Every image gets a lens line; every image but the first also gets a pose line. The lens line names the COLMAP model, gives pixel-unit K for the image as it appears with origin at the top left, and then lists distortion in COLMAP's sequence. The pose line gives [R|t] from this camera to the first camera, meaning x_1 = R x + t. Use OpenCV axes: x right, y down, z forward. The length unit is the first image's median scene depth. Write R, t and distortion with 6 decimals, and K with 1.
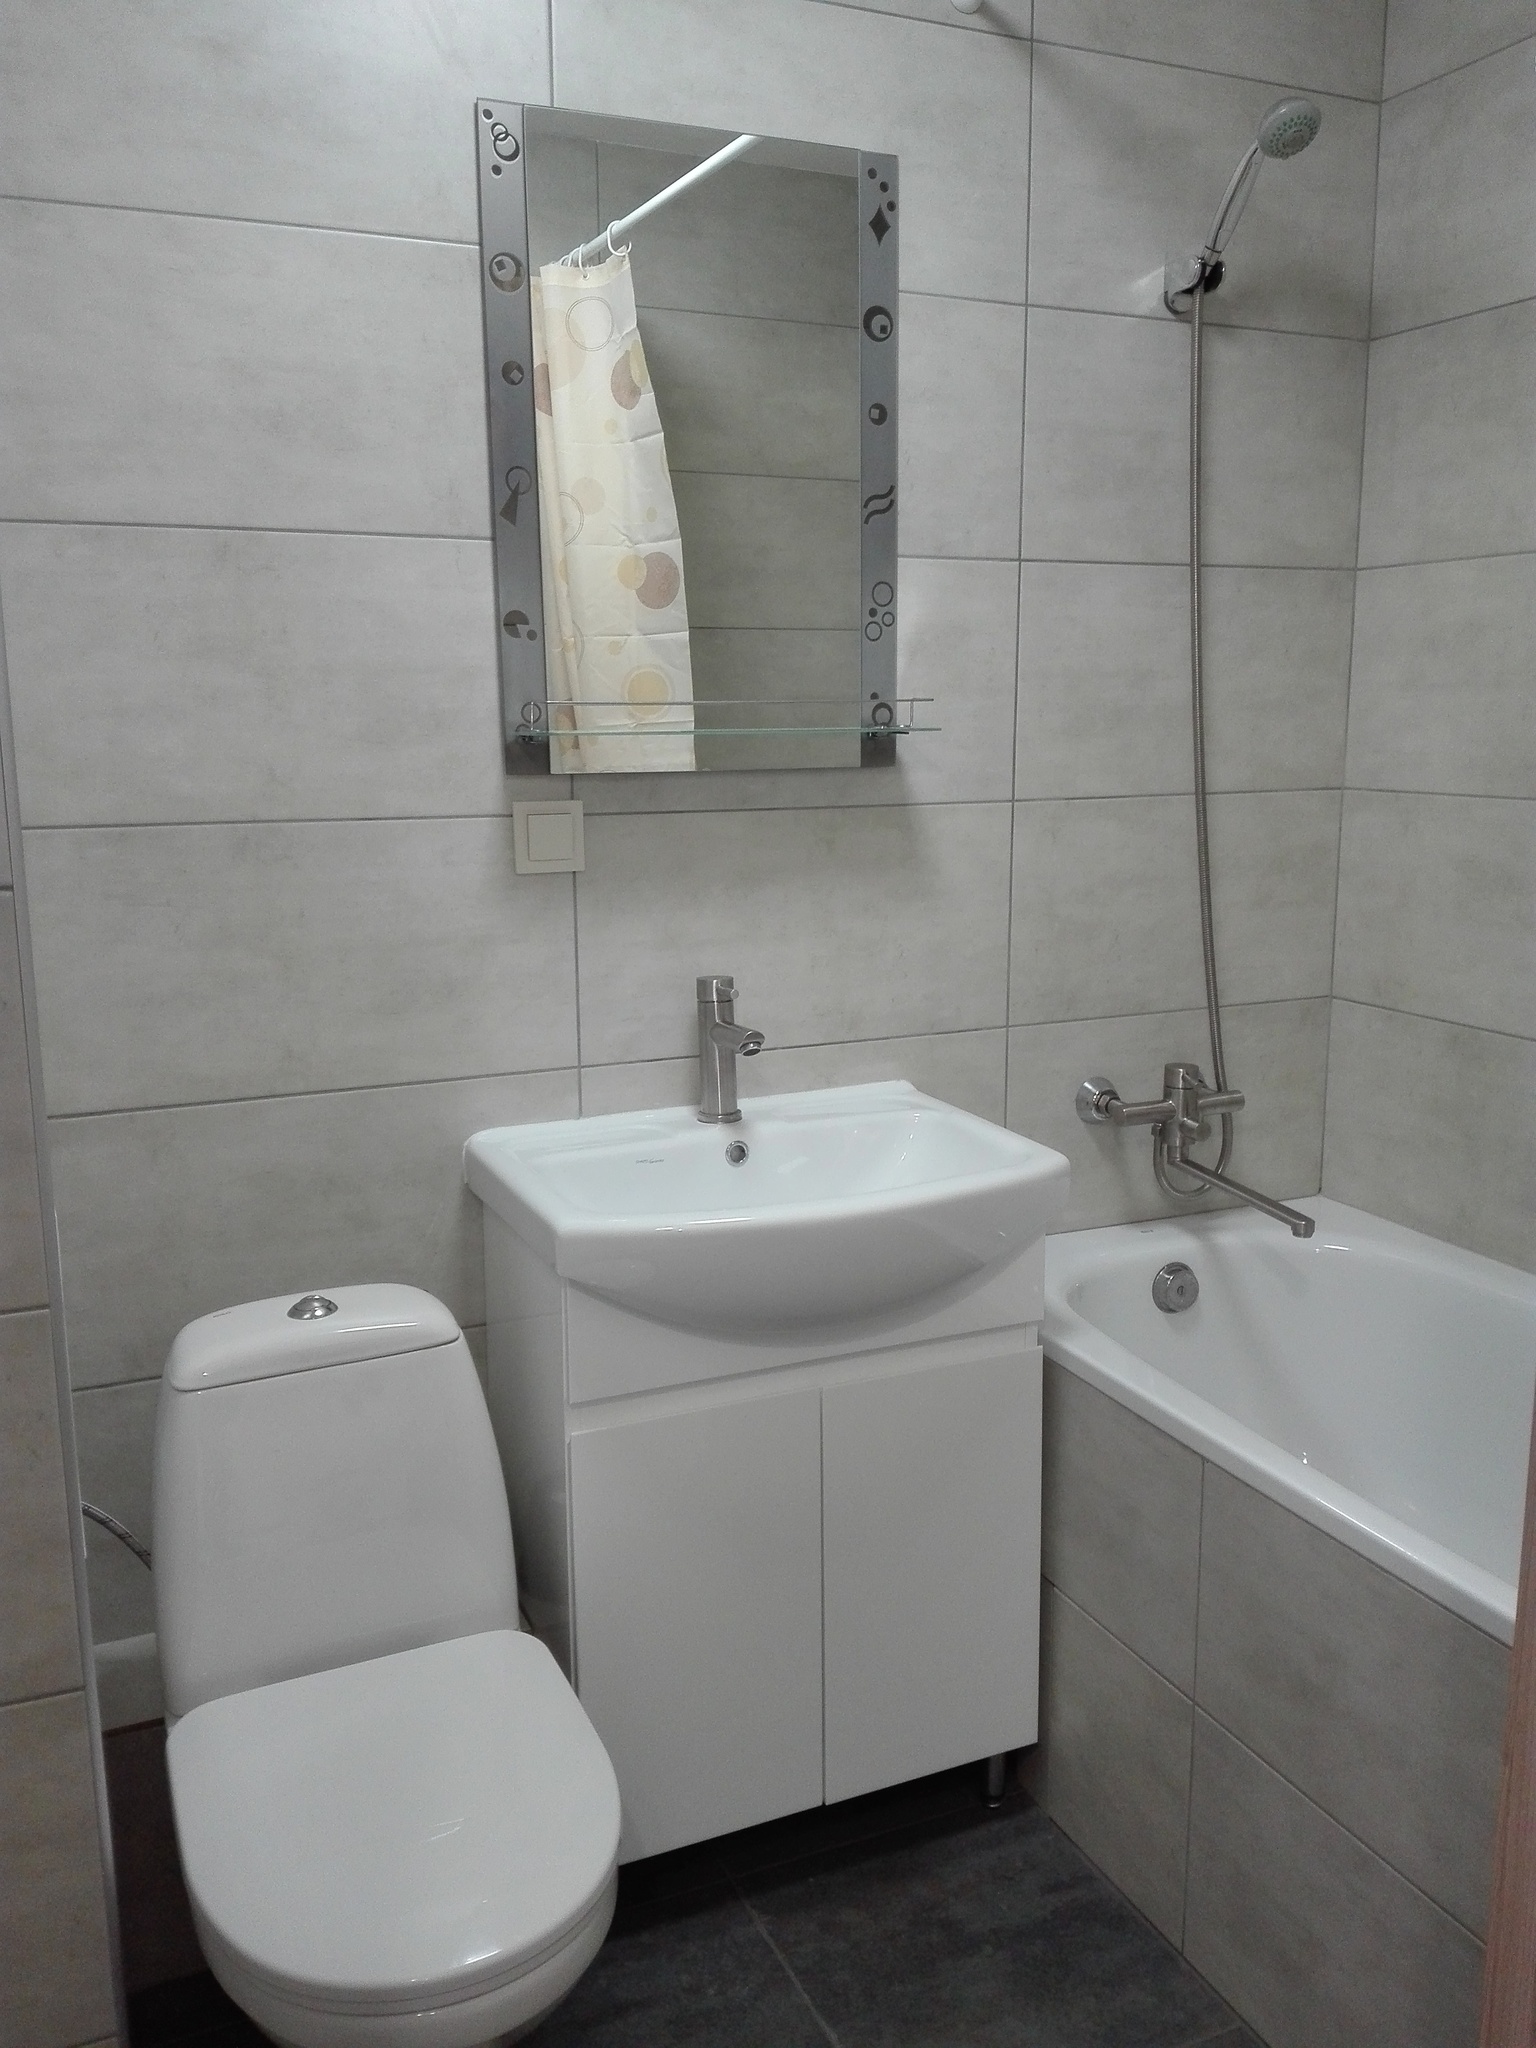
lens RADIAL K [[1704.8, 0, 785.0], [0, 1704.8, 1016.5], [0, 0, 1]] dist [0.118178, -0.220618]
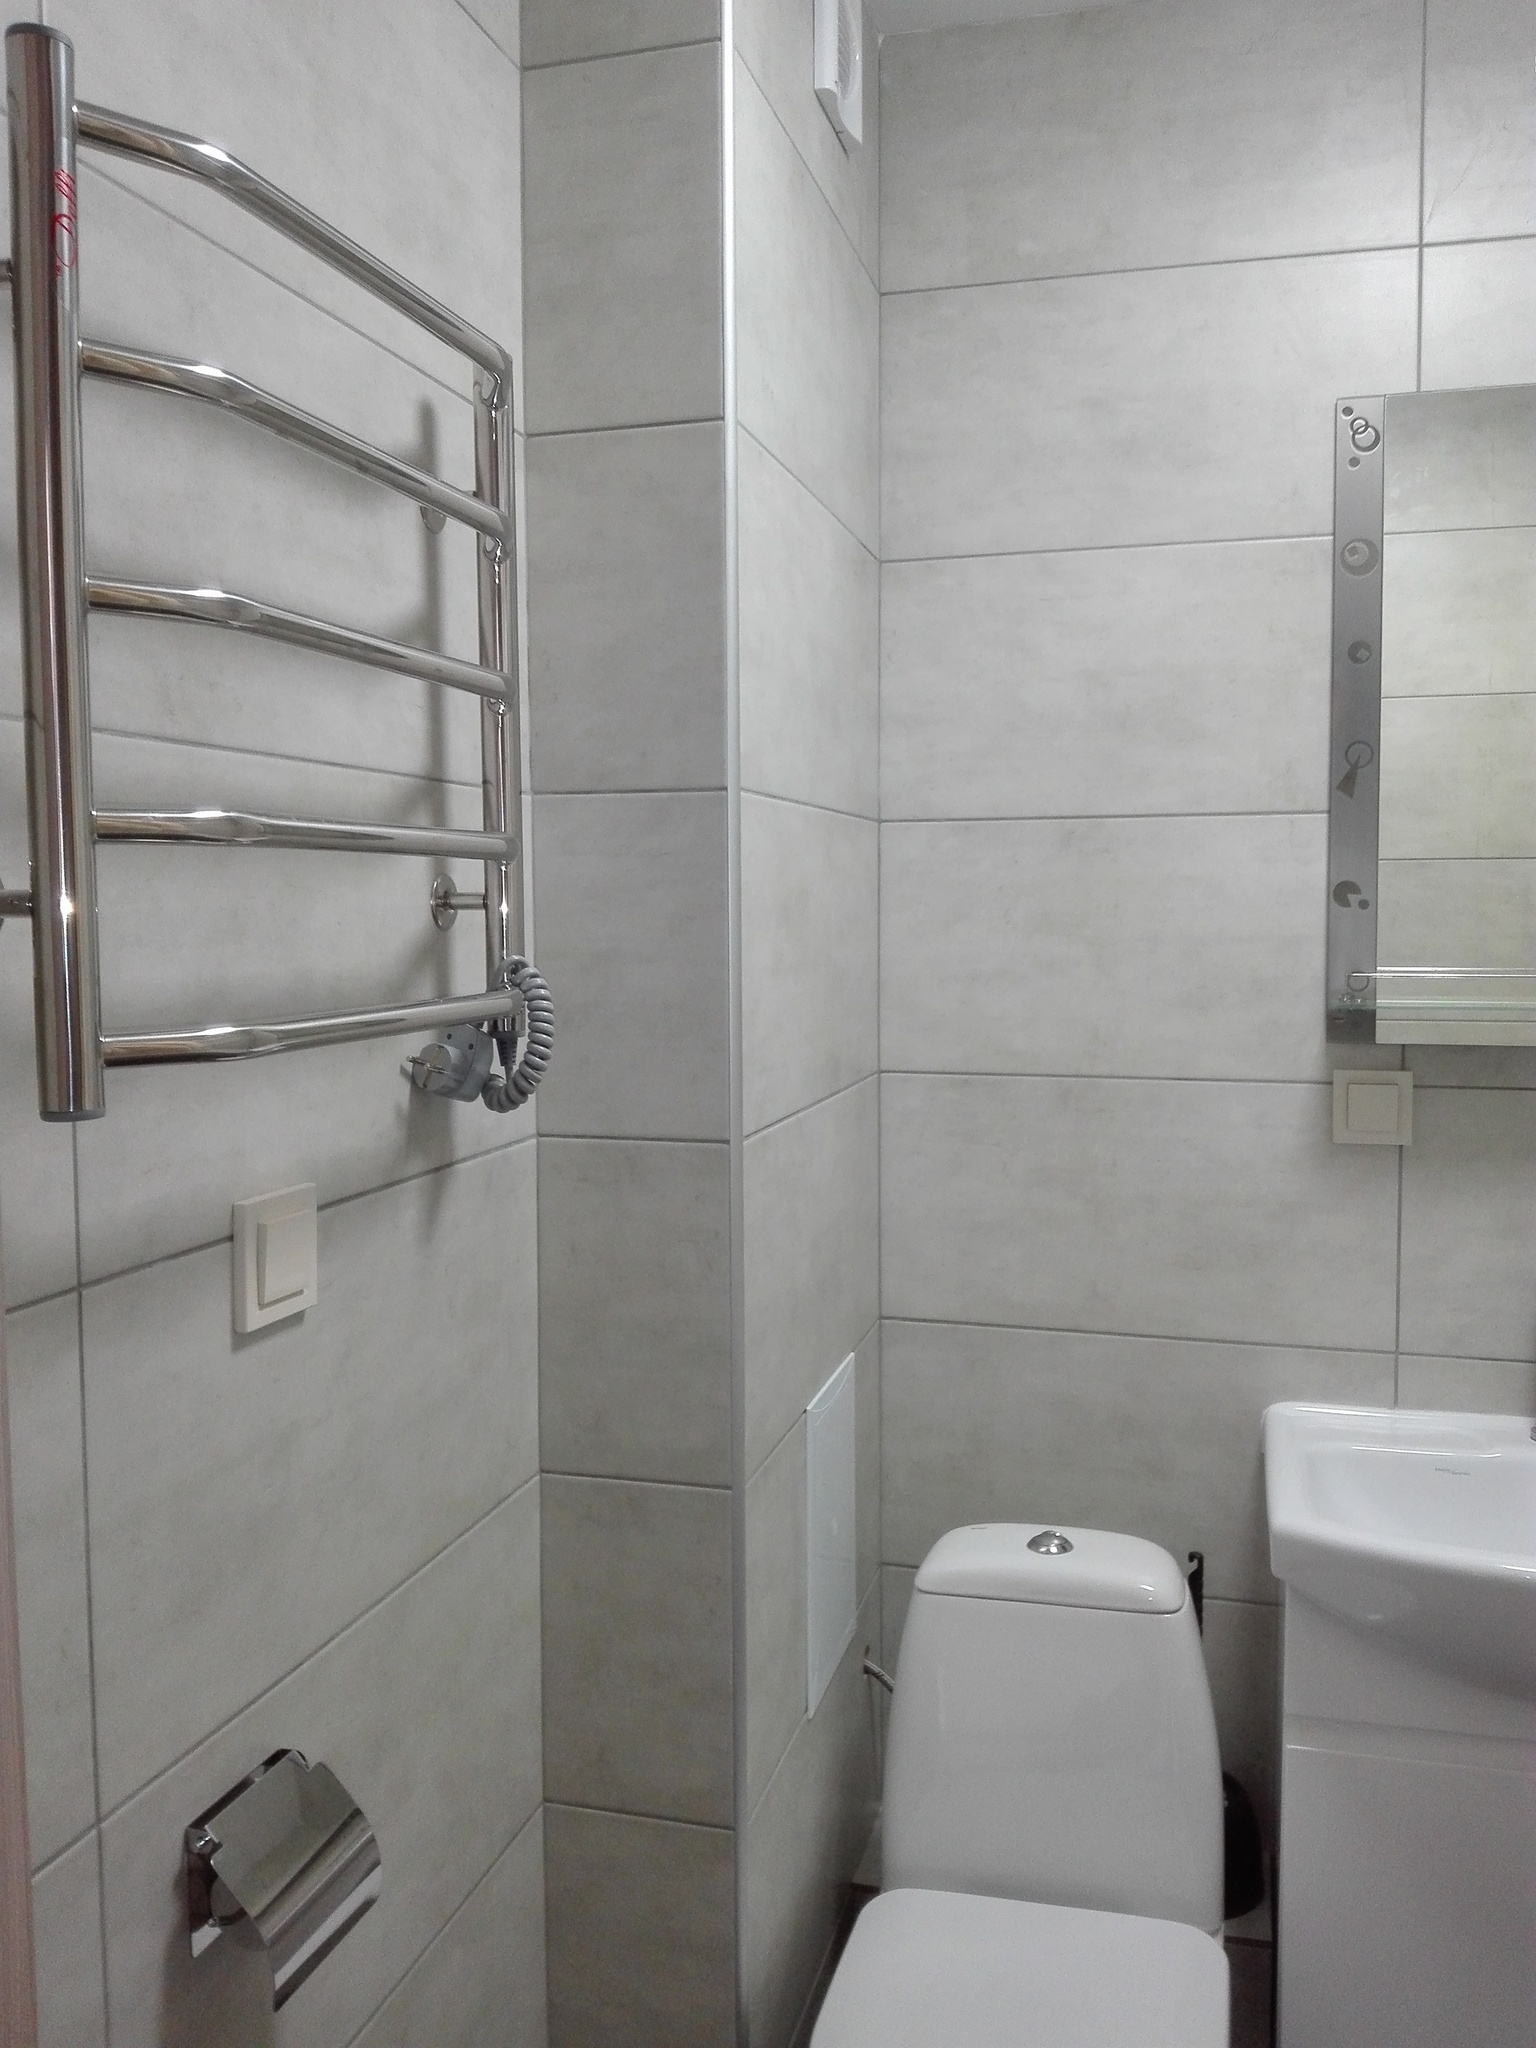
lens RADIAL K [[1704.8, 0, 773.3], [0, 1704.8, 1015.7], [0, 0, 1]] dist [0.118178, -0.220618]
pose [[0.769156, 0.048415, -0.637224, 0.225002], [-0.114327, 0.991465, -0.062669, -0.058531], [0.628751, 0.121054, 0.768126, 0.037241]]
